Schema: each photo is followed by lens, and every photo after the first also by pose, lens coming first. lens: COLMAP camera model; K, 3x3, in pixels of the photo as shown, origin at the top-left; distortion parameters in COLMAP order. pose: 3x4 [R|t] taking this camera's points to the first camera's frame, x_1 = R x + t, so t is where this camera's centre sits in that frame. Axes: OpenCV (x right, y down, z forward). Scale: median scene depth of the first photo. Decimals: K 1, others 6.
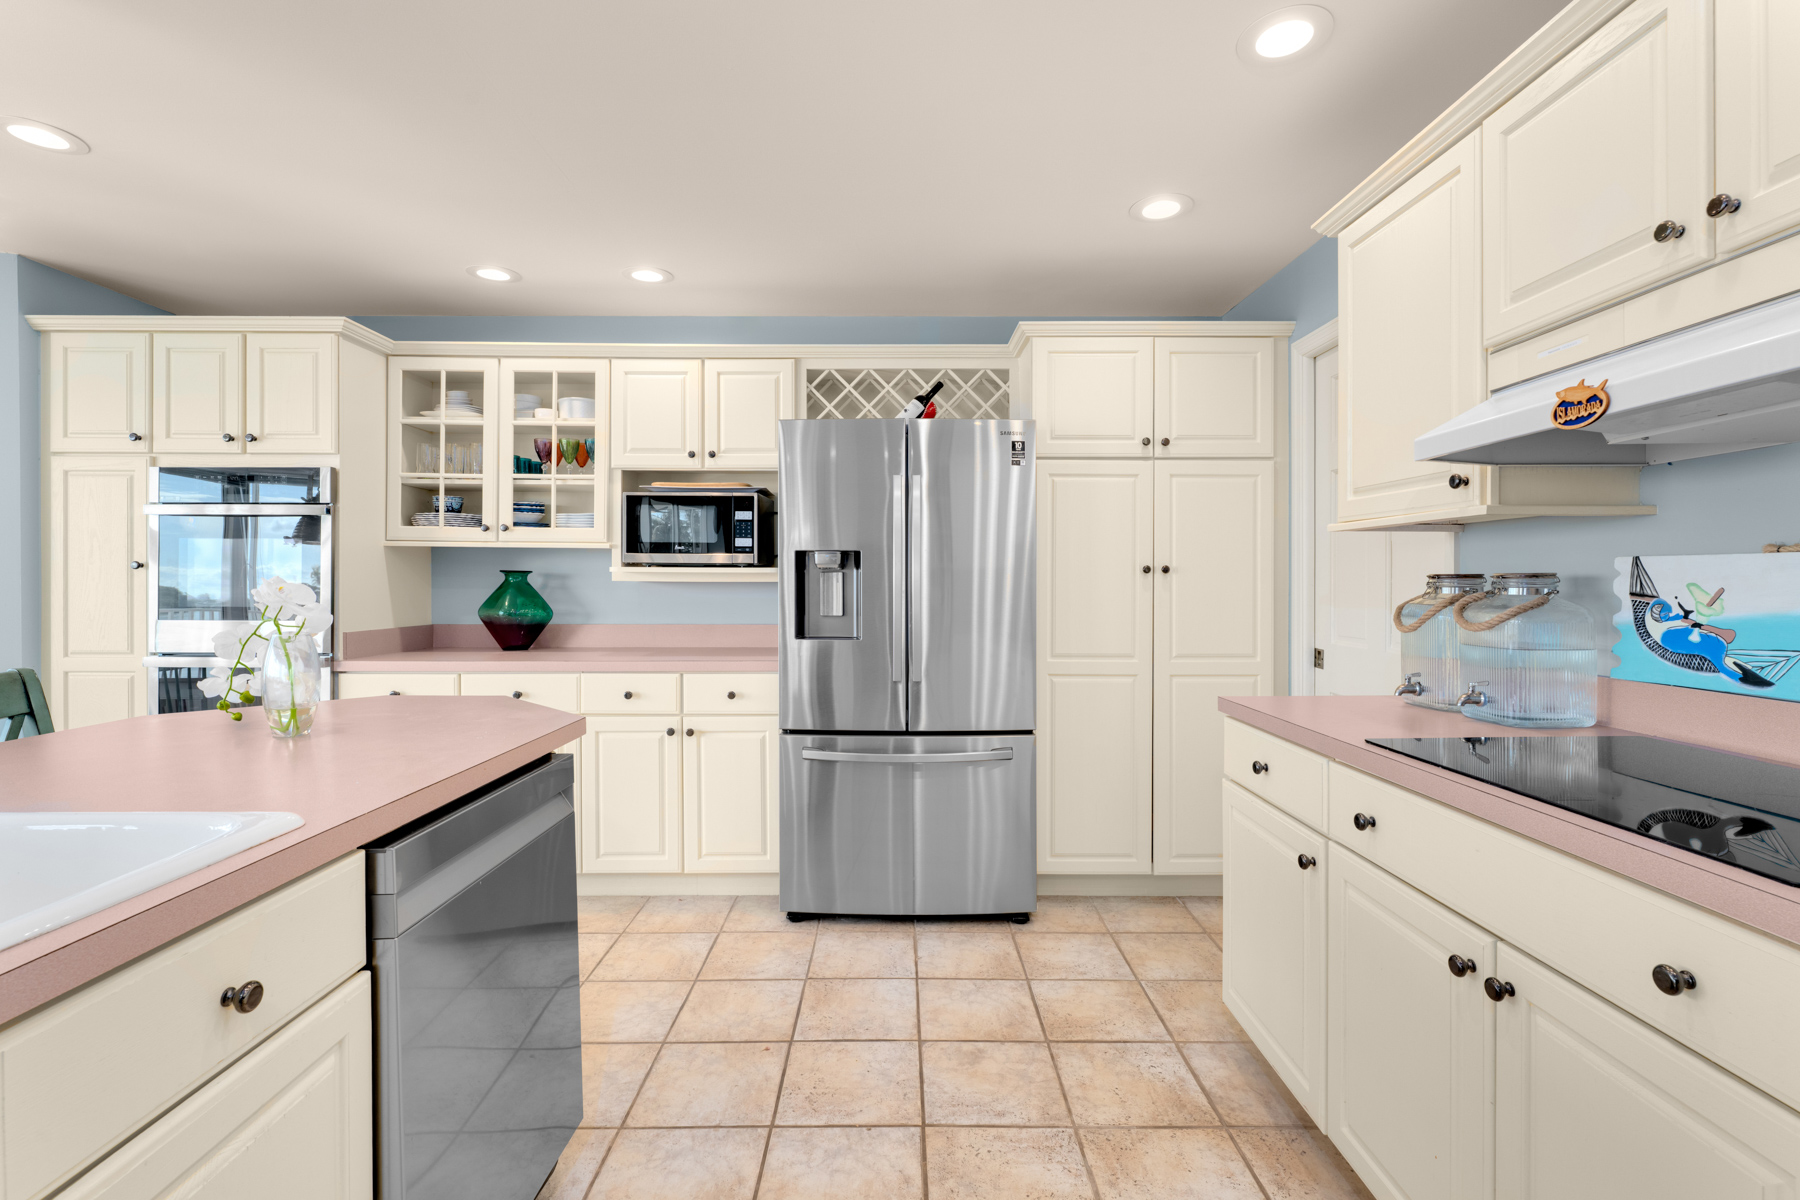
lens RADIAL K [[825.7, 0, 899.6], [0, 825.7, 586.1], [0, 0, 1]] dist [0.006819, 0.000624]
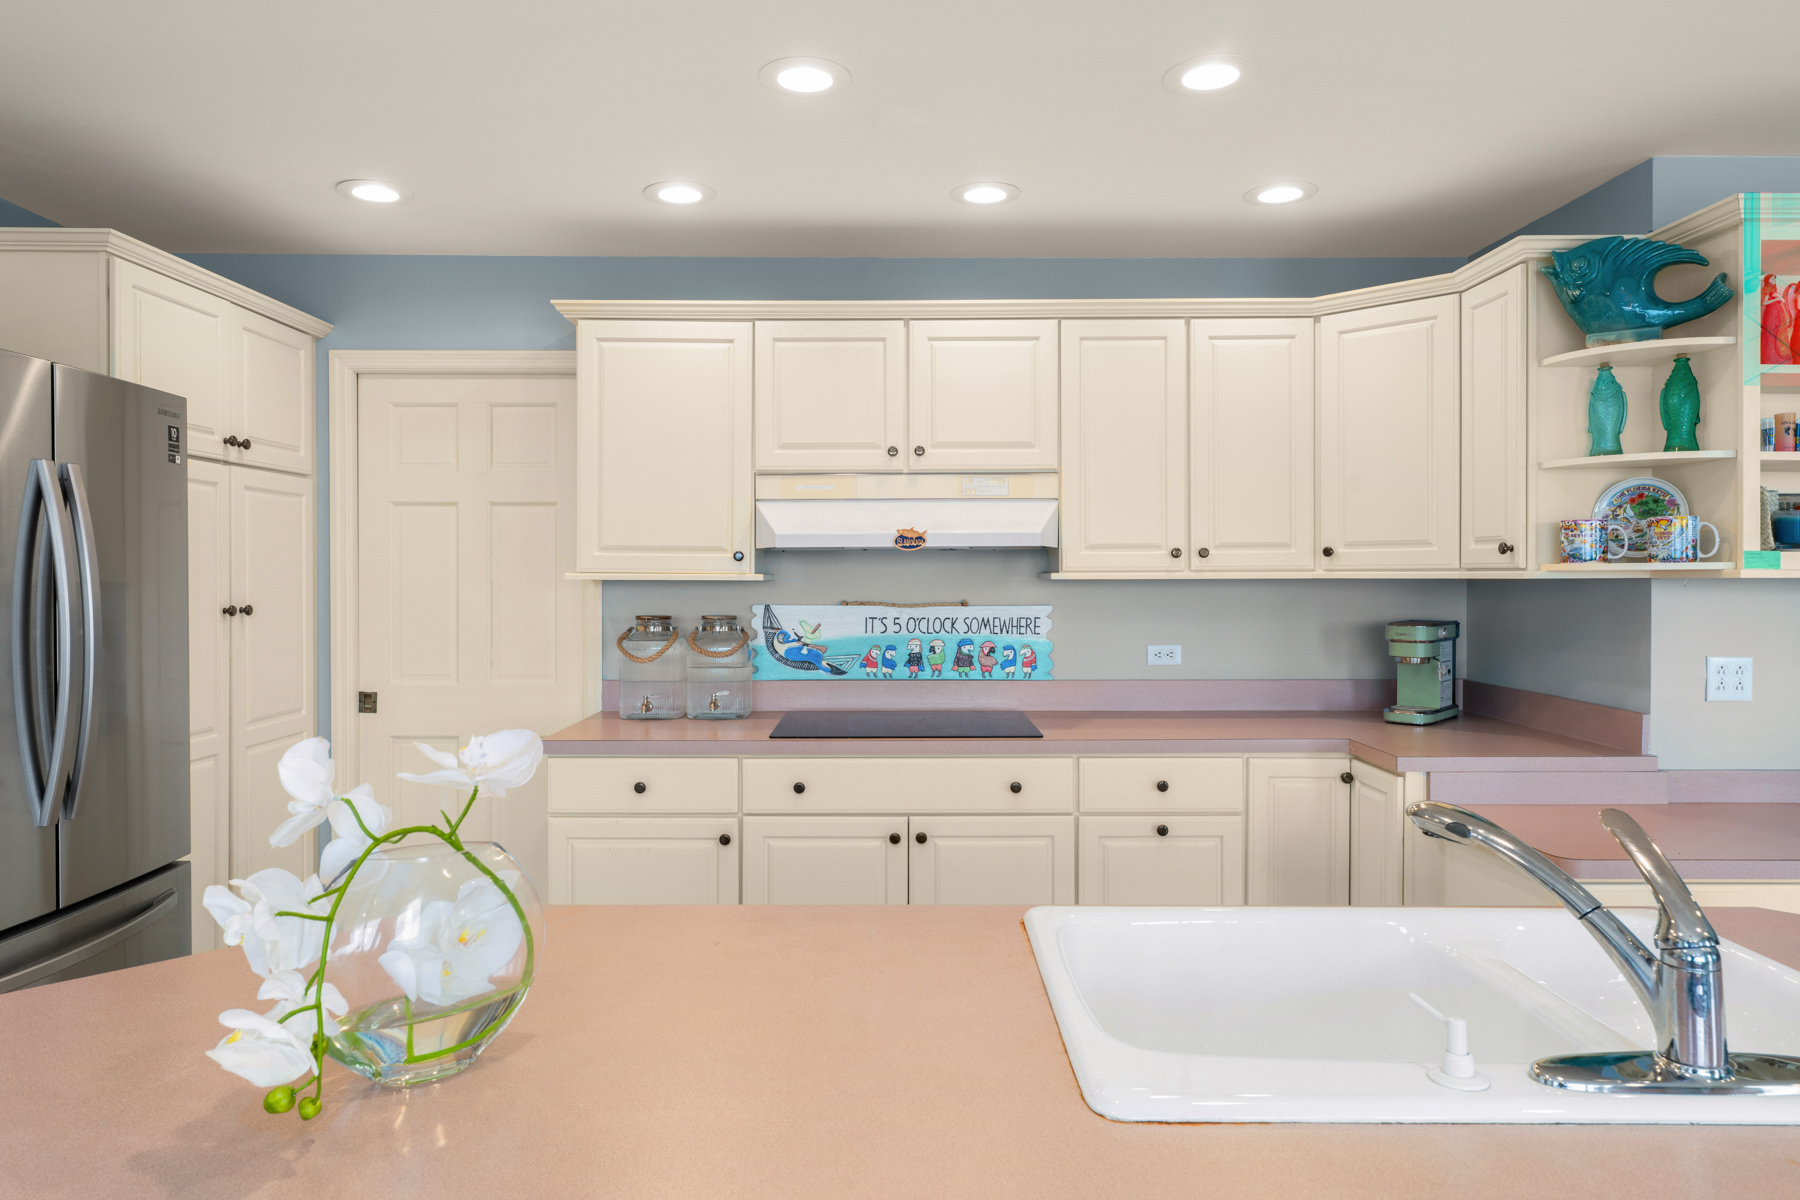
lens RADIAL K [[1143.0, 0, 895.5], [0, 1143.0, 586.8], [0, 0, 1]] dist [-0.000904, -0.000067]
pose [[0.008107, -0.011650, 0.999899, -0.728848], [0.004339, 0.999923, 0.011615, -0.051127], [-0.999958, 0.004245, 0.008157, 0.382632]]
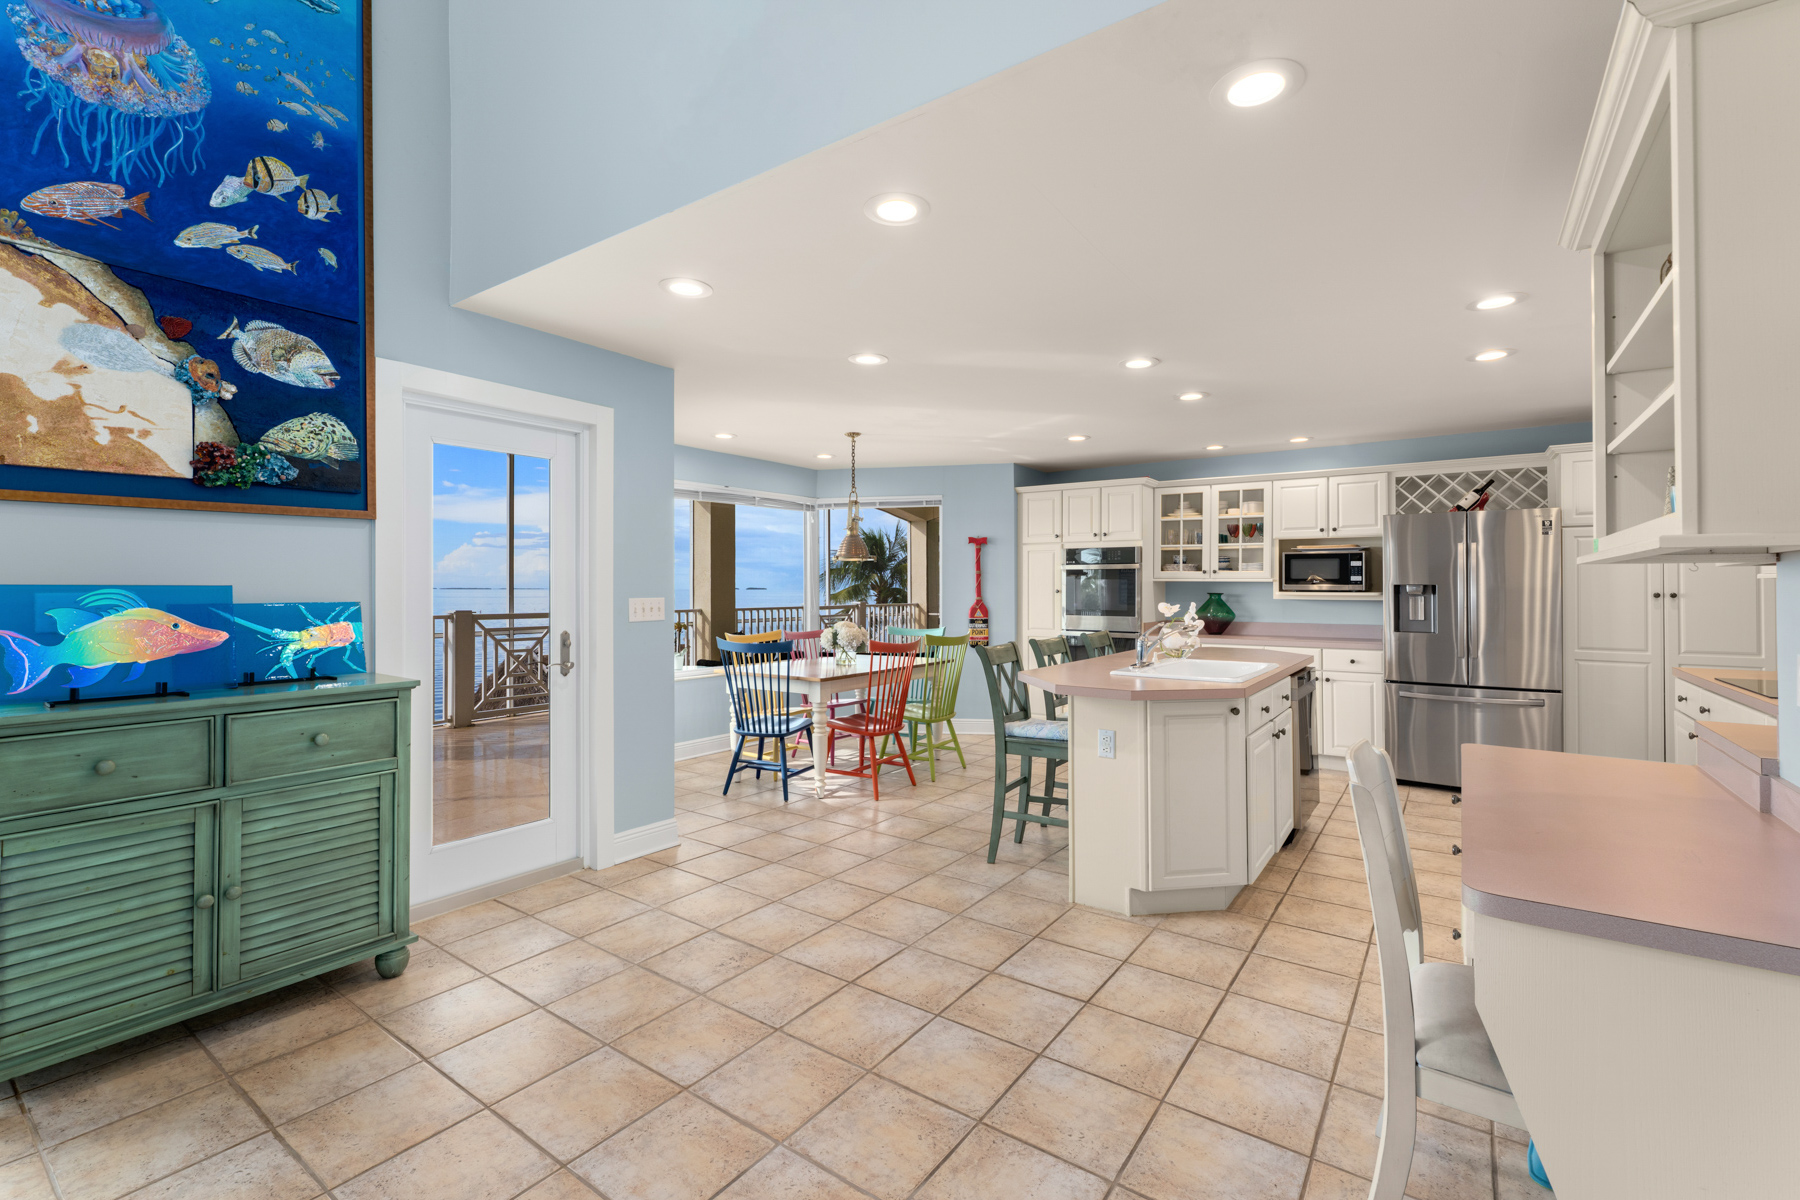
lens RADIAL K [[782.6, 0, 896.1], [0, 782.6, 585.0], [0, 0, 1]] dist [-0.002143, -0.000913]
pose [[0.812639, -0.002221, -0.582763, -0.010233], [-0.002465, 0.999971, -0.007248, -0.024949], [0.582762, 0.007327, 0.812610, -1.031556]]
